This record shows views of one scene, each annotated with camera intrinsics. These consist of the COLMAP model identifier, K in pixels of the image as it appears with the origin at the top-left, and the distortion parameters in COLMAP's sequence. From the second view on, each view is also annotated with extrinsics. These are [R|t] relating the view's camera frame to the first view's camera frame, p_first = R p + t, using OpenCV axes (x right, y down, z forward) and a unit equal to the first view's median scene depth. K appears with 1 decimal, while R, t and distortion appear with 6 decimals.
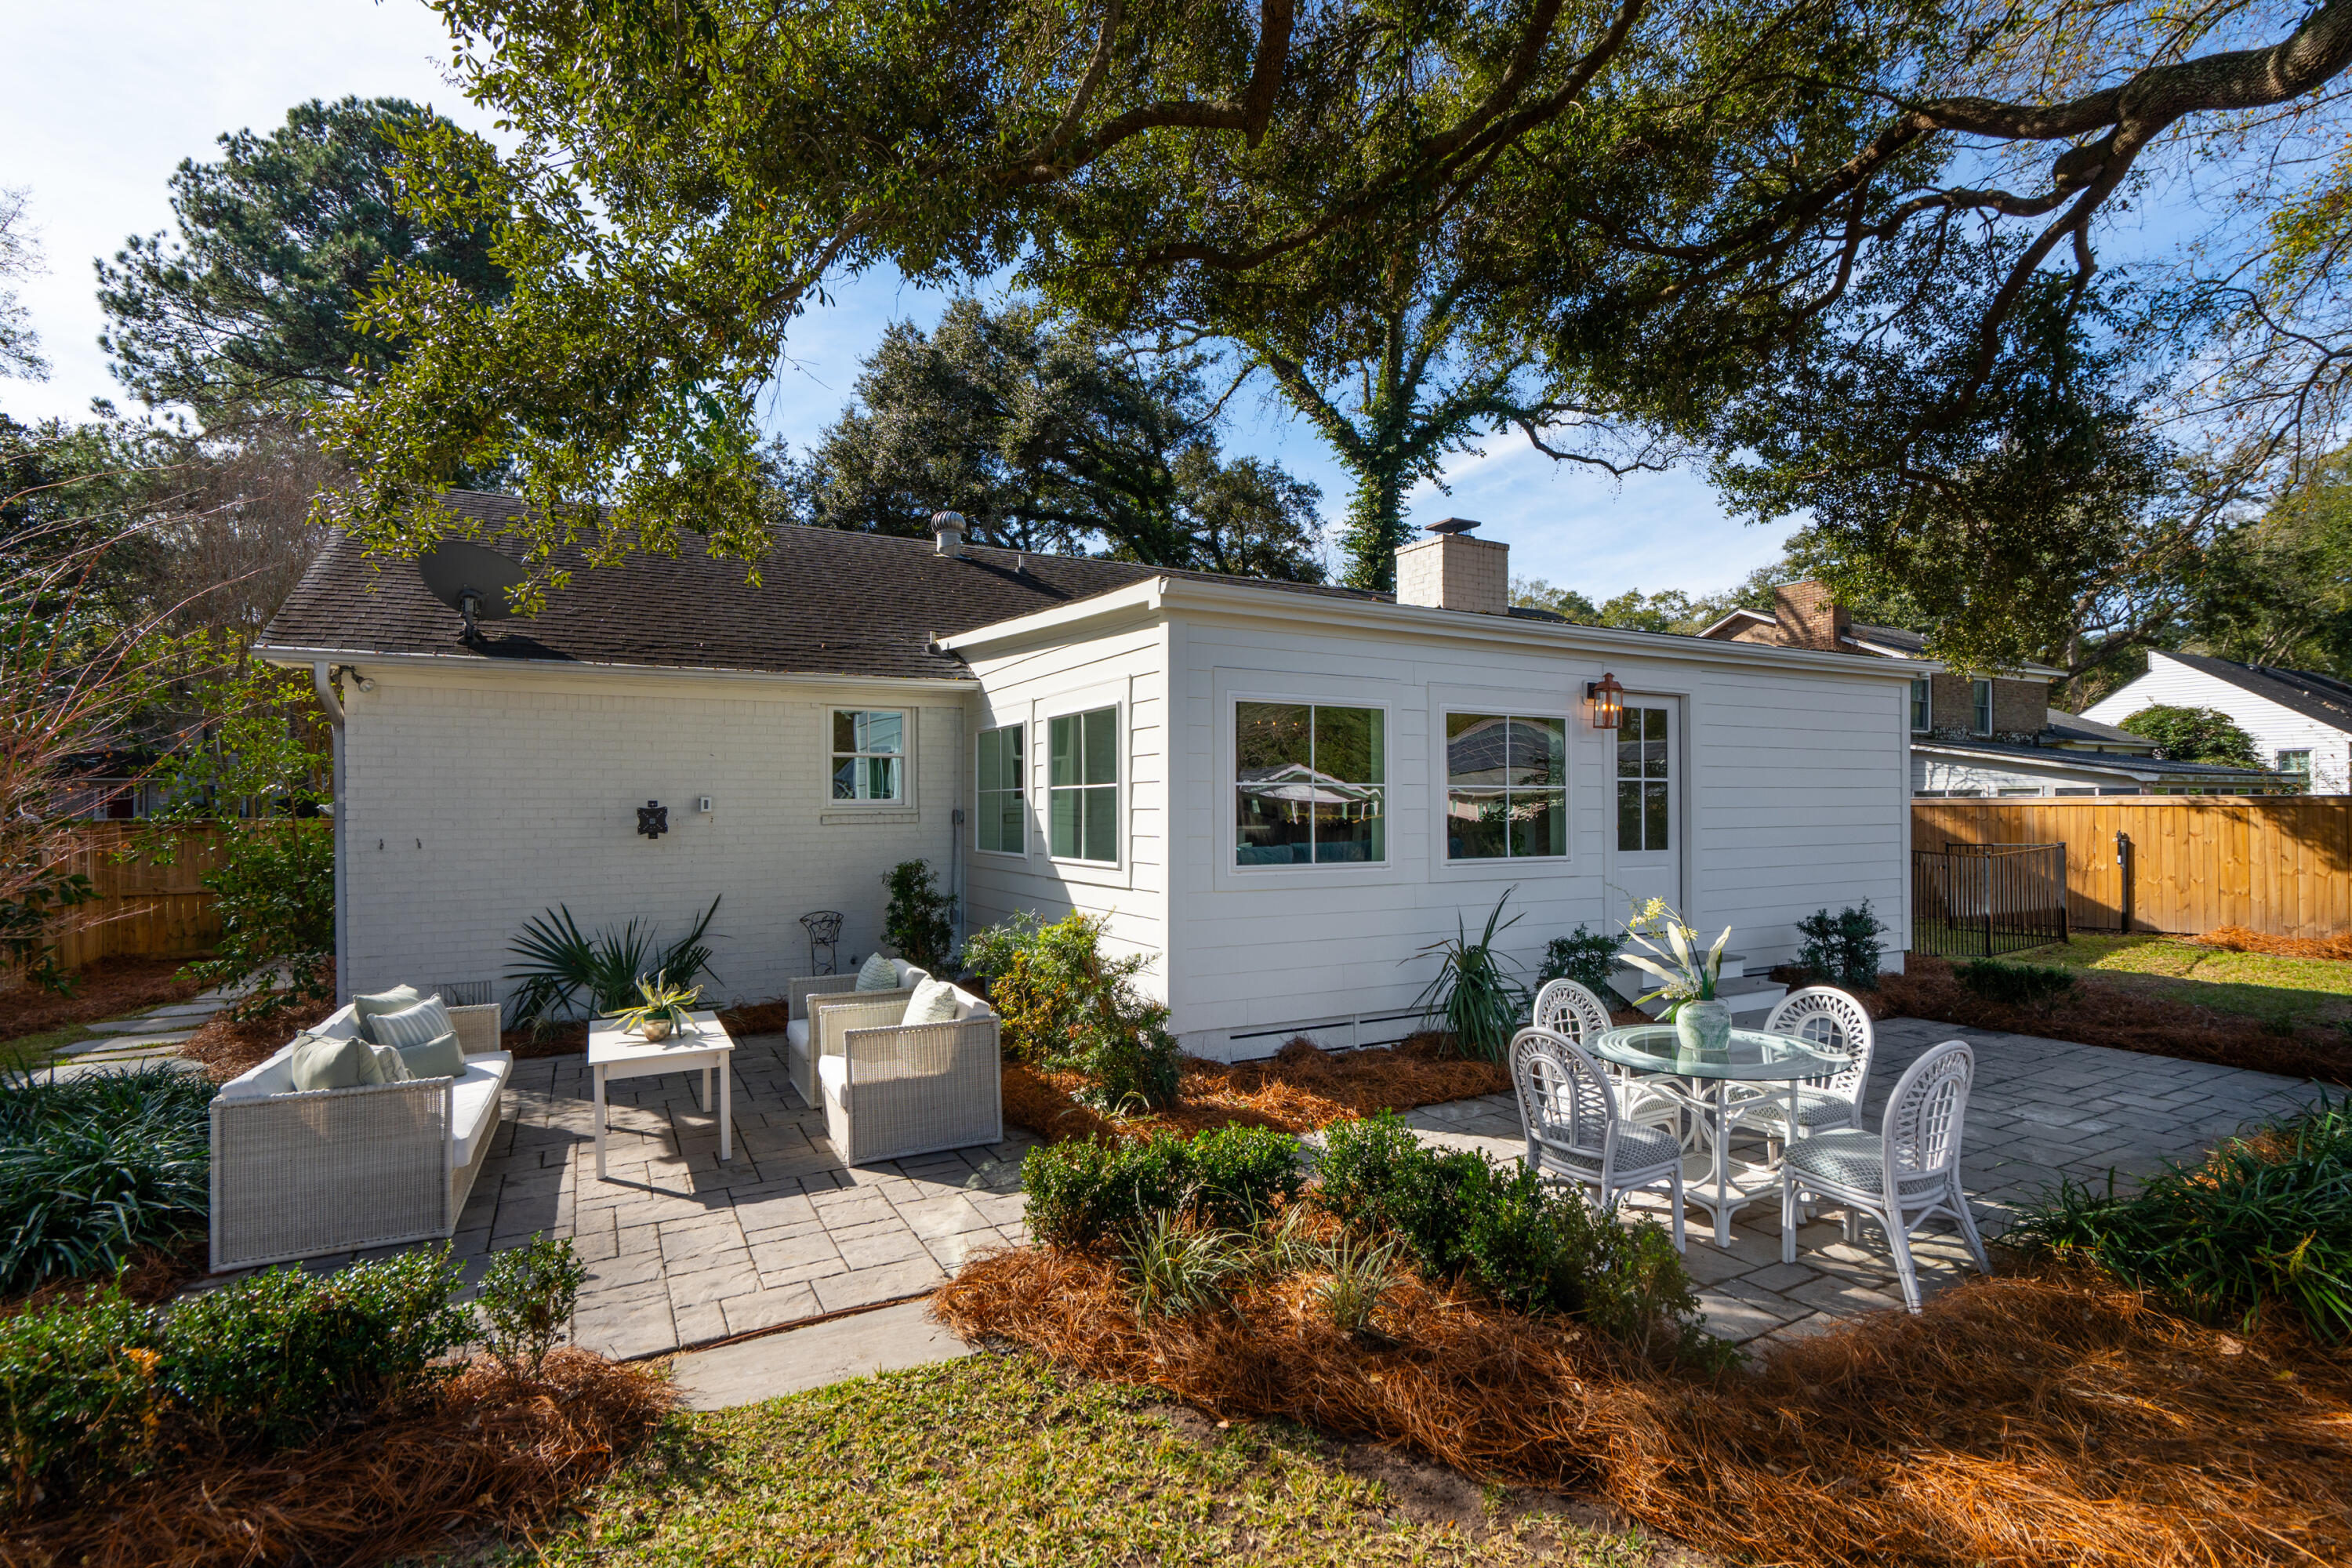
lens RADIAL K [[1083.1, 0, 1165.8], [0, 1083.1, 797.8], [0, 0, 1]] dist [-0.006142, 0.002310]
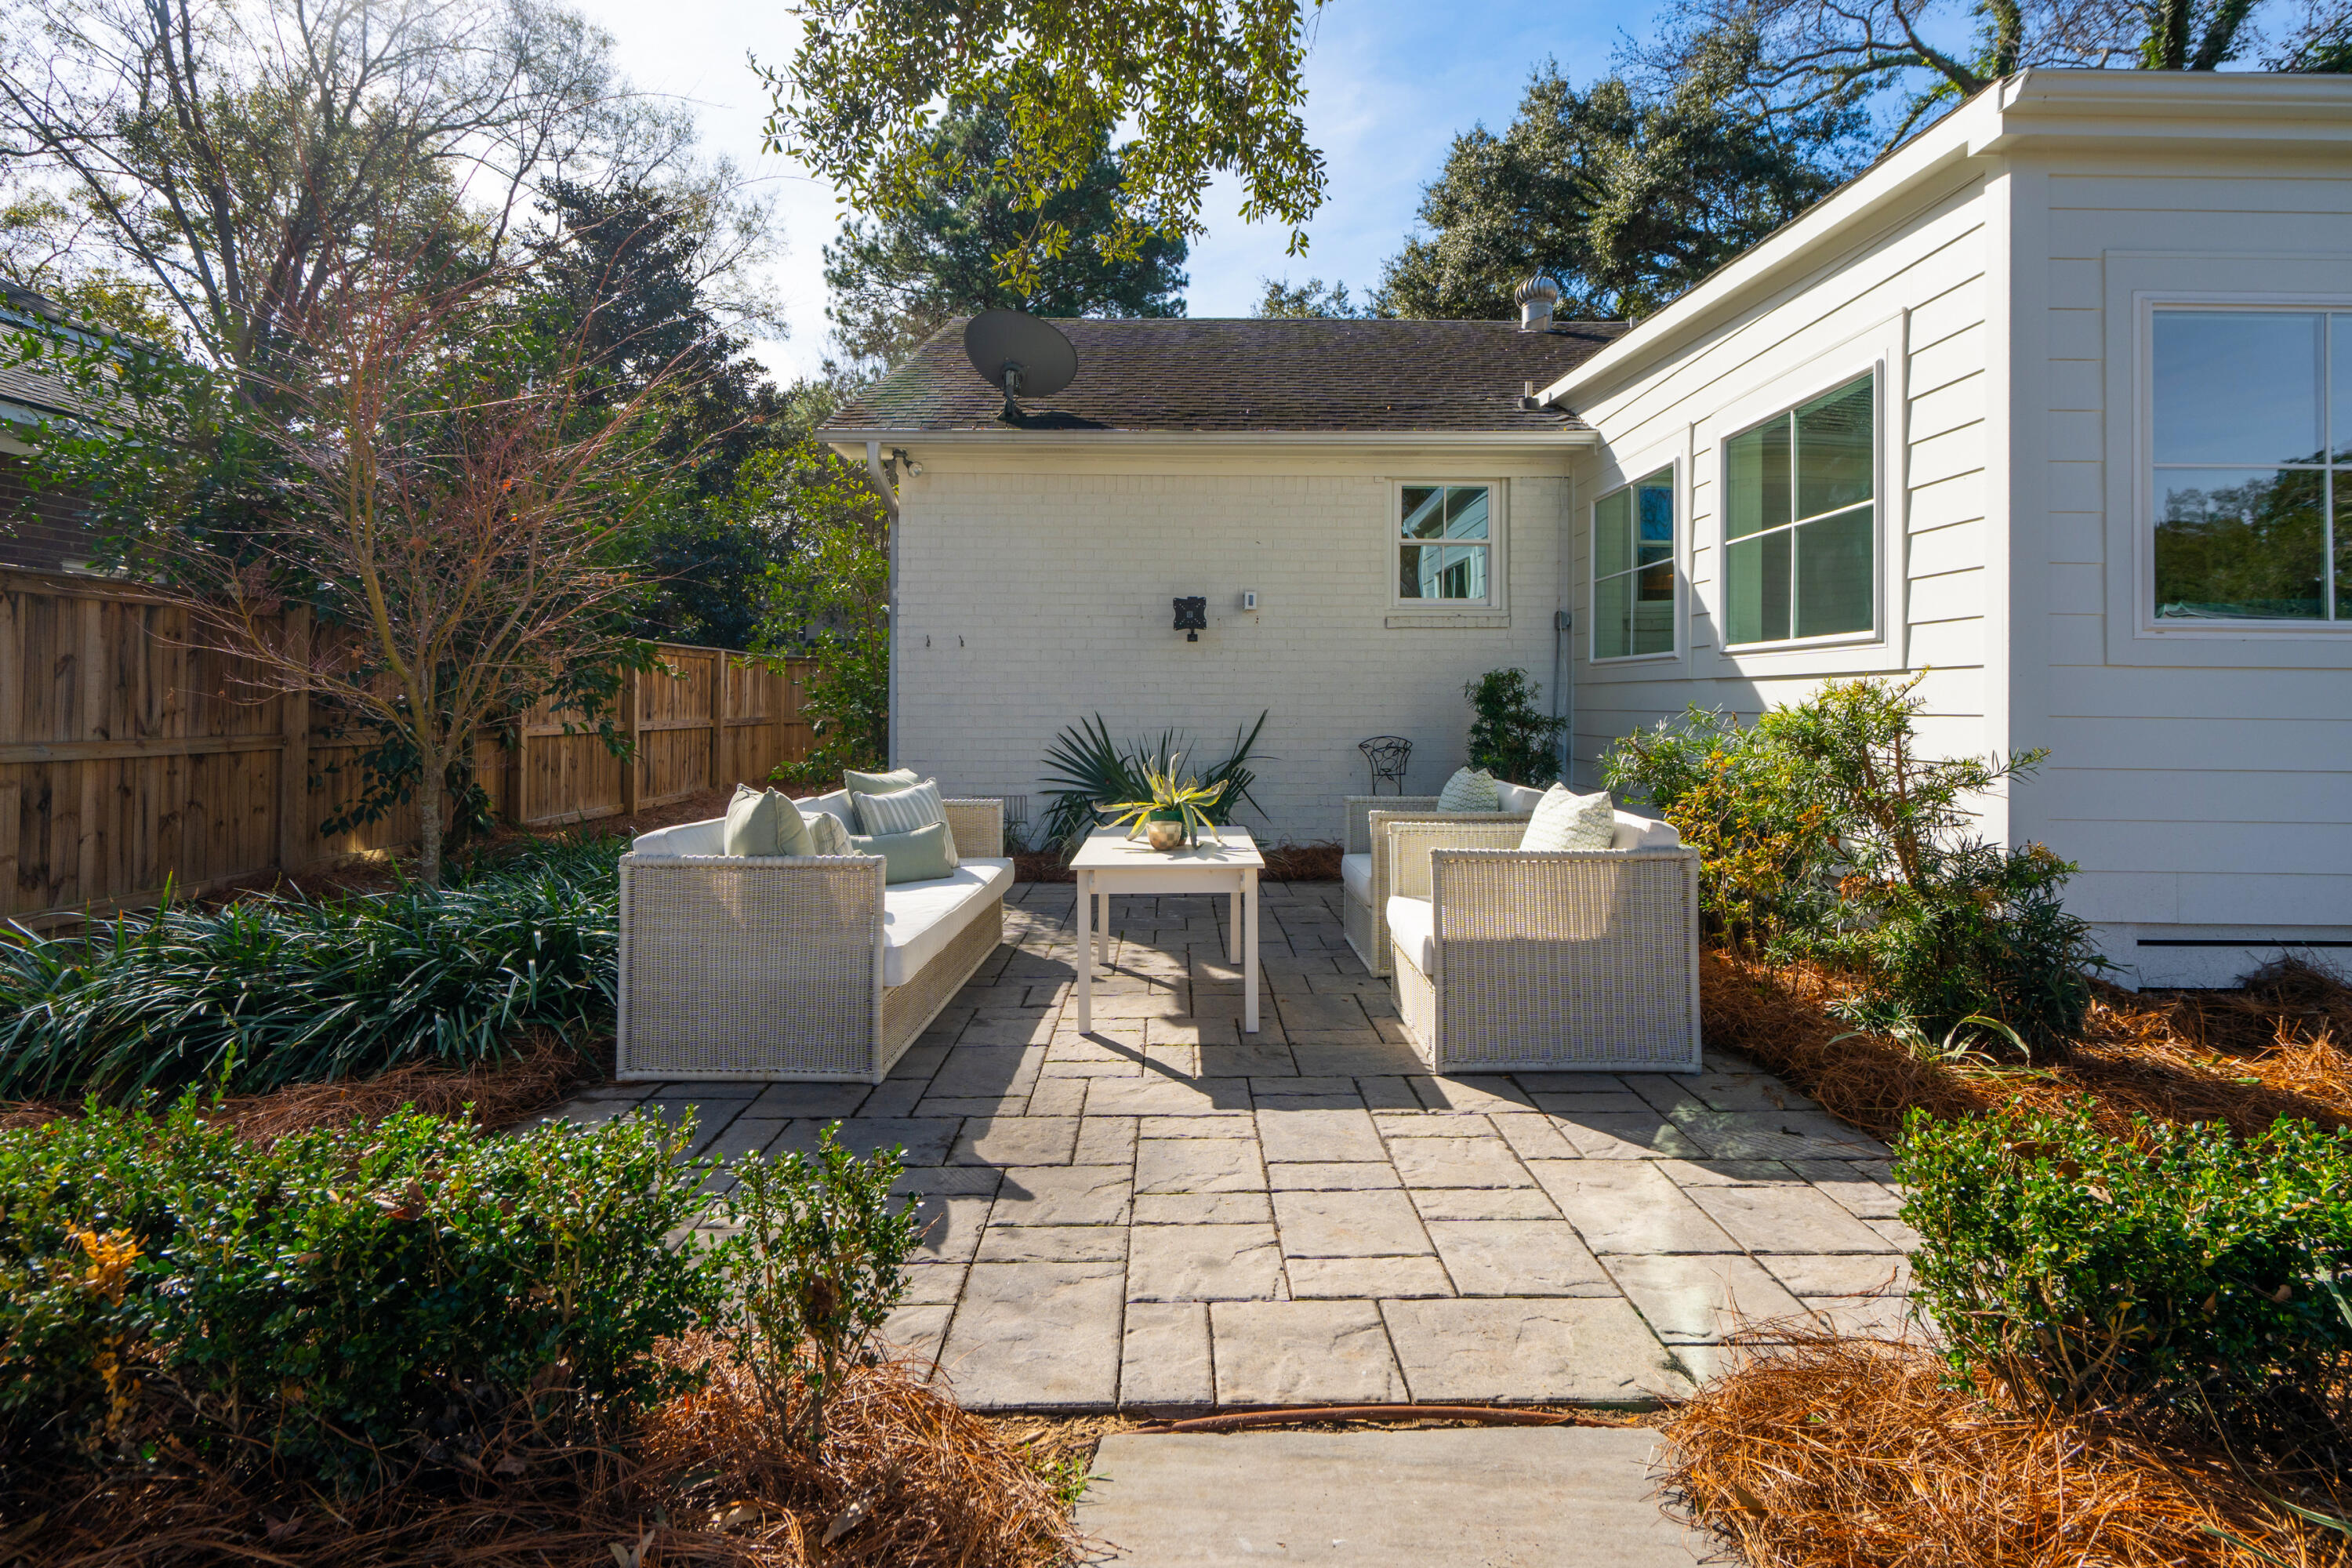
lens RADIAL K [[1083.1, 0, 1196.8], [0, 1083.1, 713.0], [0, 0, 1]] dist [-0.006142, 0.002310]
pose [[0.890698, 0.013562, -0.454394, -0.105717], [-0.007896, 0.999866, 0.014366, 0.099806], [0.454528, -0.009208, 0.890685, 0.304604]]
